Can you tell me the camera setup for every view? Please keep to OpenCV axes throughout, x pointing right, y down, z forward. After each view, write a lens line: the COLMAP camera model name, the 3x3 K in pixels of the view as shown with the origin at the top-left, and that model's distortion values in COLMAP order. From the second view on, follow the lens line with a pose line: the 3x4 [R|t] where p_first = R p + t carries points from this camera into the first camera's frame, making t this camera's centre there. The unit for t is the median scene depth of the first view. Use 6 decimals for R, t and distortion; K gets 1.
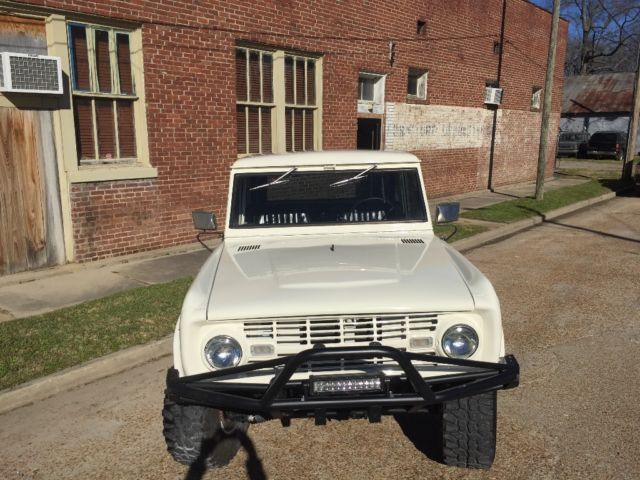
lens RADIAL K [[549.7, 0, 322.5], [0, 549.7, 234.5], [0, 0, 1]] dist [0.088725, -0.122422]
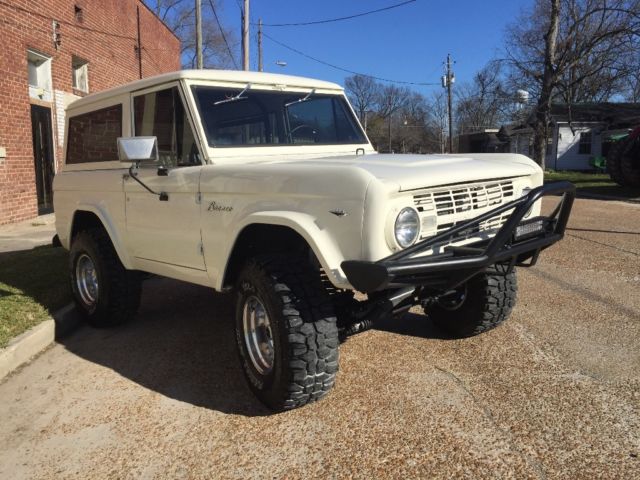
lens RADIAL K [[549.7, 0, 322.5], [0, 549.7, 234.5], [0, 0, 1]] dist [0.088725, -0.122422]
pose [[0.735164, -0.099992, 0.670474, -0.296837], [0.134535, 0.990909, 0.000265, 0.068562], [-0.664405, 0.090007, 0.741933, 0.140657]]
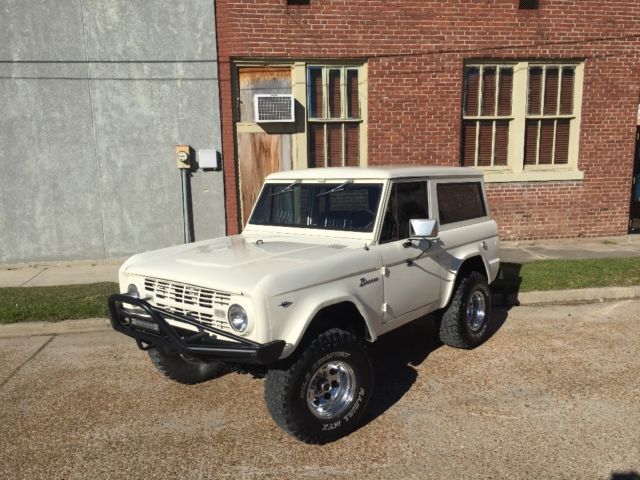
lens RADIAL K [[542.9, 0, 322.9], [0, 542.9, 237.8], [0, 0, 1]] dist [0.089729, -0.119004]
pose [[0.750857, 0.098298, -0.653109, 0.406070], [-0.105222, 0.994036, 0.028640, -0.016060], [0.652029, 0.047217, 0.756722, 0.056514]]
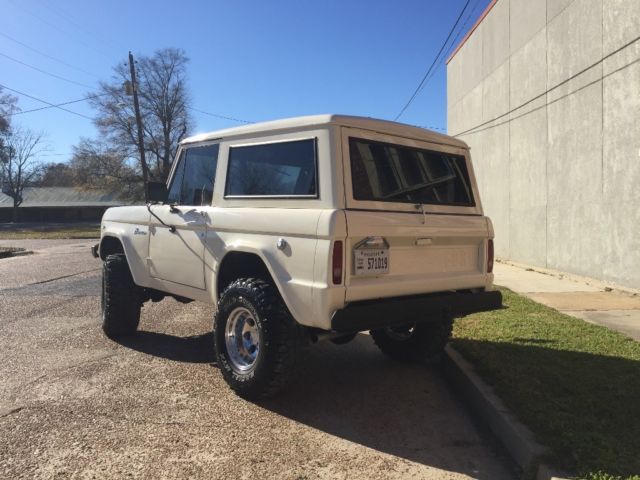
lens RADIAL K [[542.9, 0, 322.9], [0, 542.9, 237.8], [0, 0, 1]] dist [0.089729, -0.119004]
pose [[-0.771735, 0.029974, -0.635237, 0.340594], [-0.109775, 0.977615, 0.179493, -0.089707], [0.626398, 0.208254, -0.751170, 1.041871]]
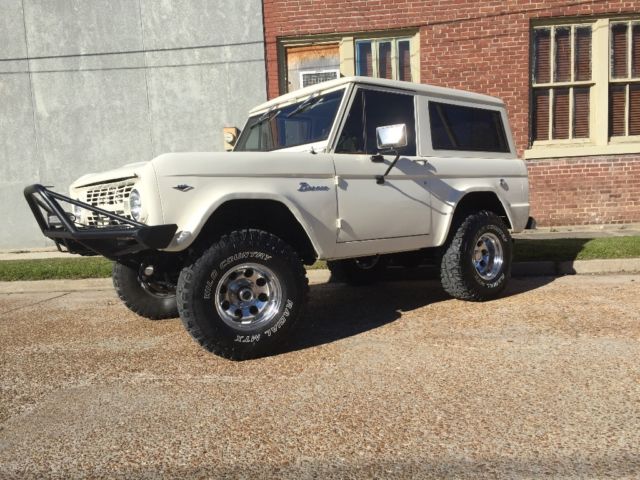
lens RADIAL K [[542.9, 0, 322.9], [0, 542.9, 237.8], [0, 0, 1]] dist [0.089729, -0.119004]
pose [[0.586582, 0.051944, -0.808222, 0.474848], [-0.104079, 0.994501, -0.011621, 0.077974], [0.803175, 0.090935, 0.588763, 0.217661]]
